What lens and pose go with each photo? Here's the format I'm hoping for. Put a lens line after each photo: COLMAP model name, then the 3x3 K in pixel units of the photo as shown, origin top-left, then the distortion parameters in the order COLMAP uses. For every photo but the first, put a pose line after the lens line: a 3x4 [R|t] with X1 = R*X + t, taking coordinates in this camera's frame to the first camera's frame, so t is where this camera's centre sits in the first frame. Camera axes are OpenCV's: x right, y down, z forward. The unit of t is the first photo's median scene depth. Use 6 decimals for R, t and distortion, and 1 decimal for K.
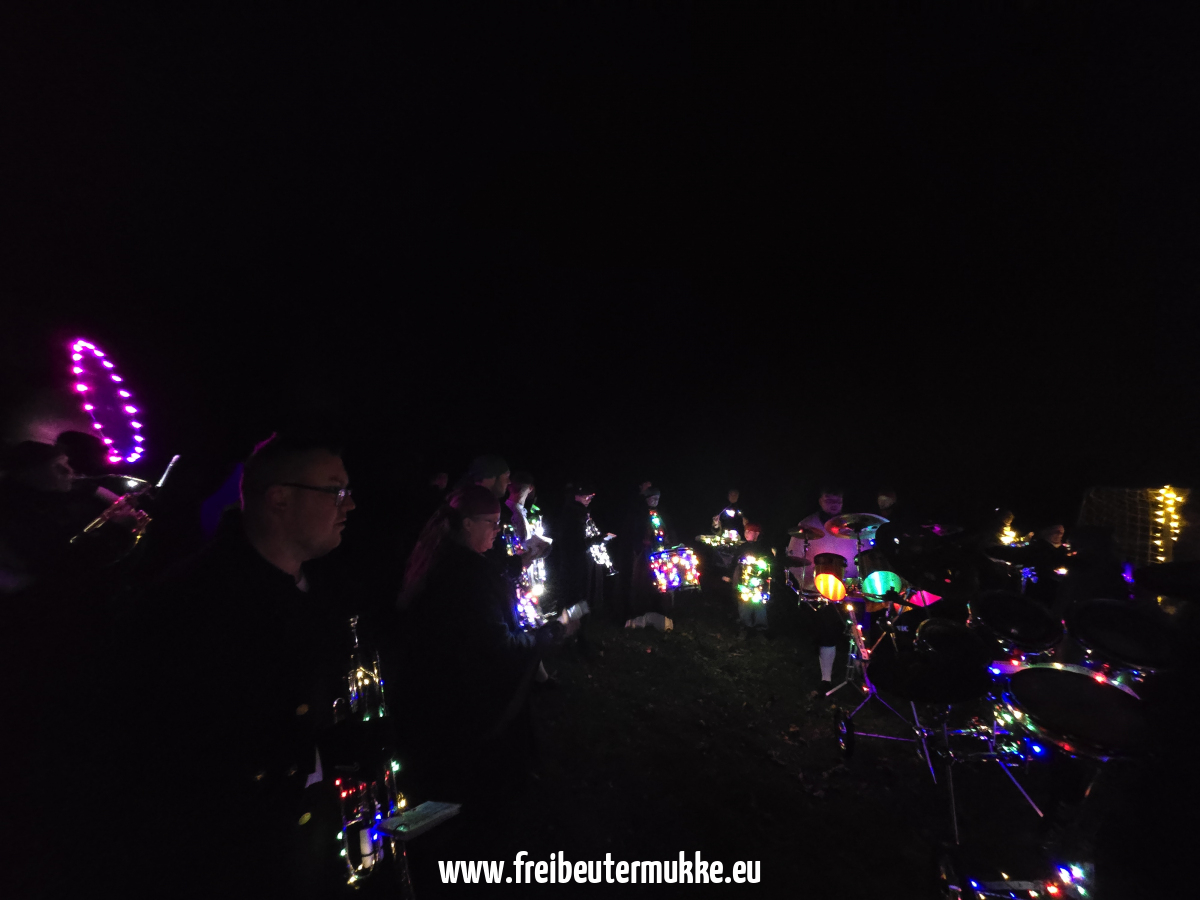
lens RADIAL K [[477.3, 0, 592.0], [0, 477.3, 442.1], [0, 0, 1]] dist [-0.019191, -0.000053]
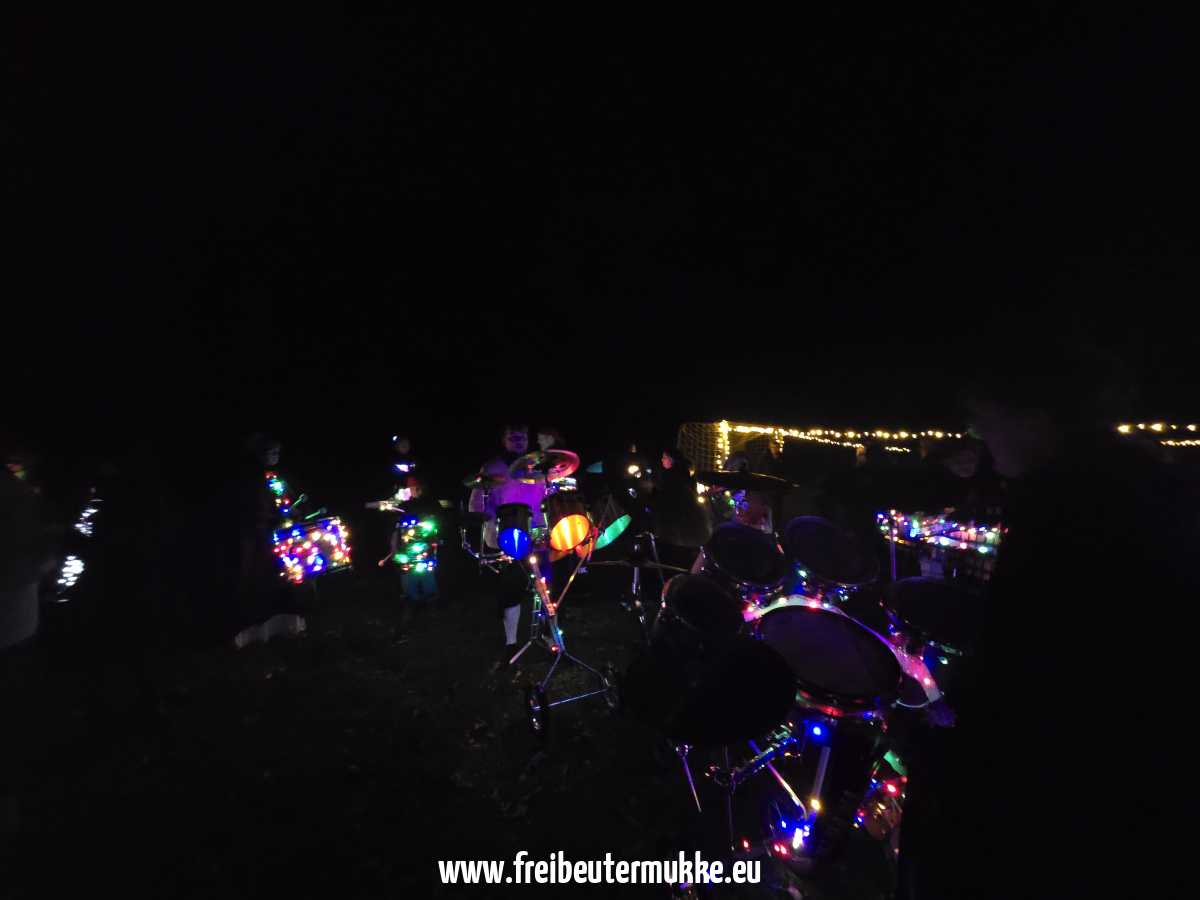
lens RADIAL K [[477.3, 0, 592.0], [0, 477.3, 442.1], [0, 0, 1]] dist [-0.019191, -0.000053]
pose [[0.776823, -0.057068, 0.627128, 0.088593], [-0.001651, 0.995697, 0.092653, 0.049942], [-0.629717, -0.073010, 0.773386, 0.264581]]
